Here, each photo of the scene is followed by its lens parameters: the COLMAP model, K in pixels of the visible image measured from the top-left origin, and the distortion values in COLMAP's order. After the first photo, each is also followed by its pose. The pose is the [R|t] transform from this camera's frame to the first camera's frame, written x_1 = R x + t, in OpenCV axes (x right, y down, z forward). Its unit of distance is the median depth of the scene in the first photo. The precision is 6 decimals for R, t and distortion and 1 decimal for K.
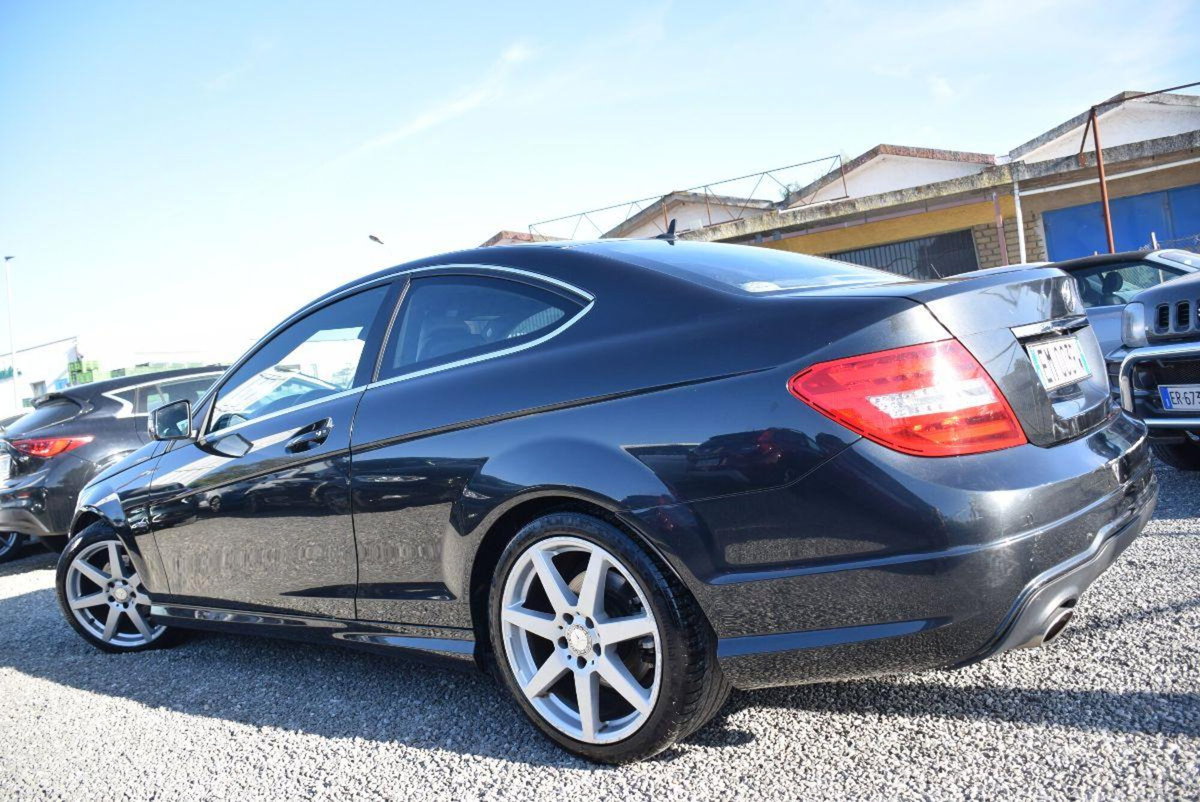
lens RADIAL K [[954.2, 0, 597.9], [0, 954.2, 408.8], [0, 0, 1]] dist [-0.144311, 0.106689]
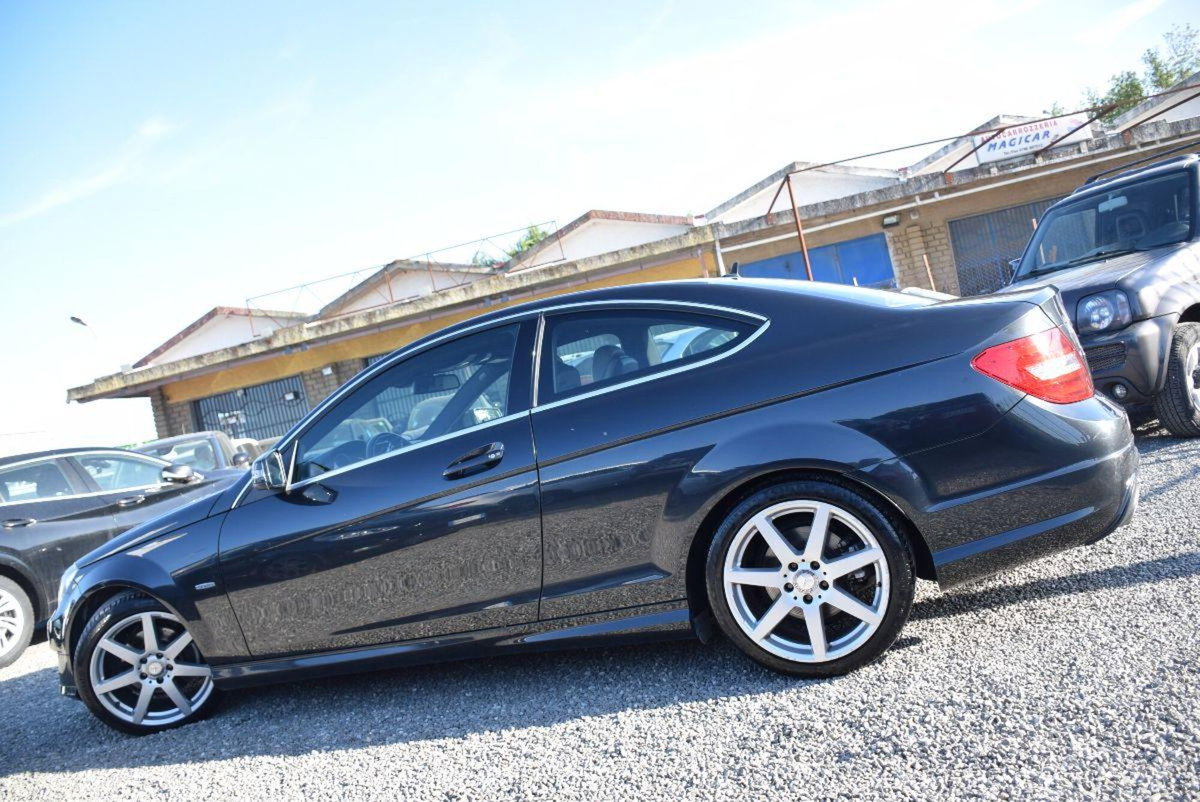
lens RADIAL K [[954.2, 0, 597.9], [0, 954.2, 408.8], [0, 0, 1]] dist [-0.144311, 0.106689]
pose [[0.937804, -0.073528, 0.339290, -0.094844], [0.097620, 0.993732, -0.054471, 0.007388], [-0.333159, 0.084205, 0.939103, -0.016597]]
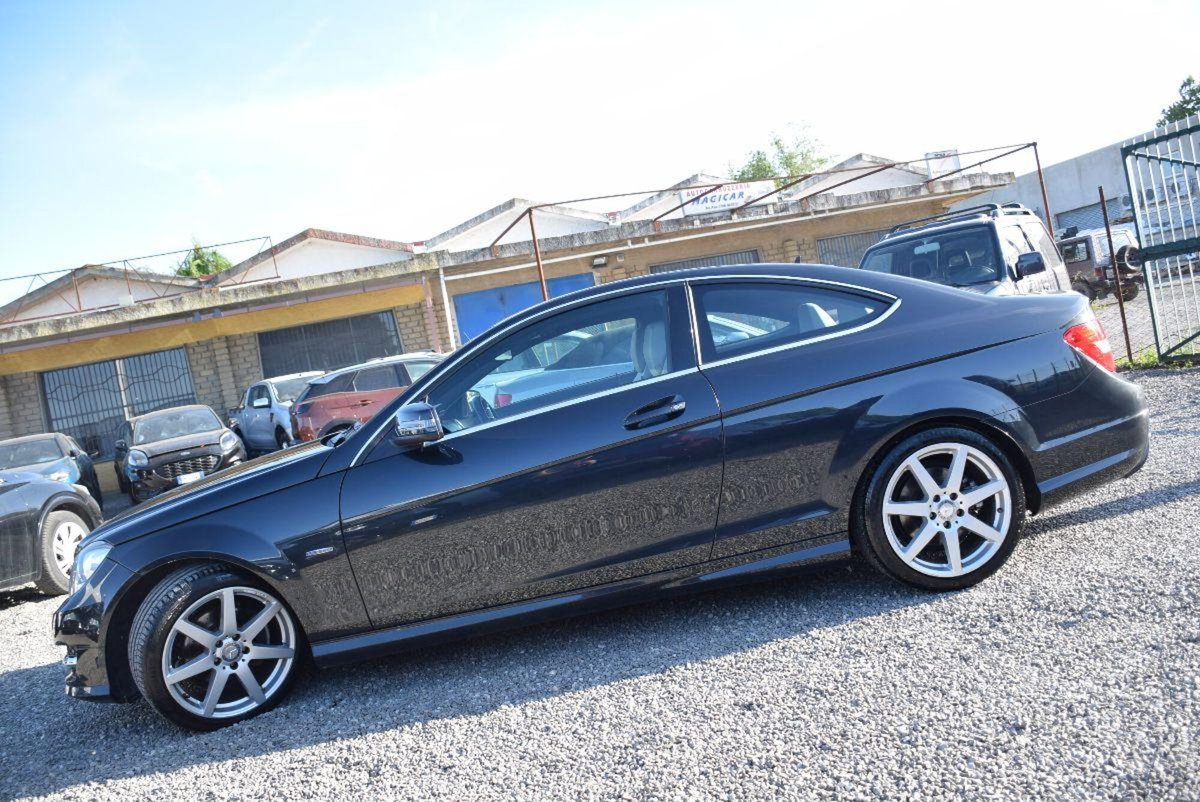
lens RADIAL K [[954.2, 0, 597.9], [0, 954.2, 408.8], [0, 0, 1]] dist [-0.144311, 0.106689]
pose [[0.743059, -0.034991, 0.668311, -0.200545], [0.099603, 0.993292, -0.058737, 0.015159], [-0.661773, 0.110210, 0.741560, 0.029478]]
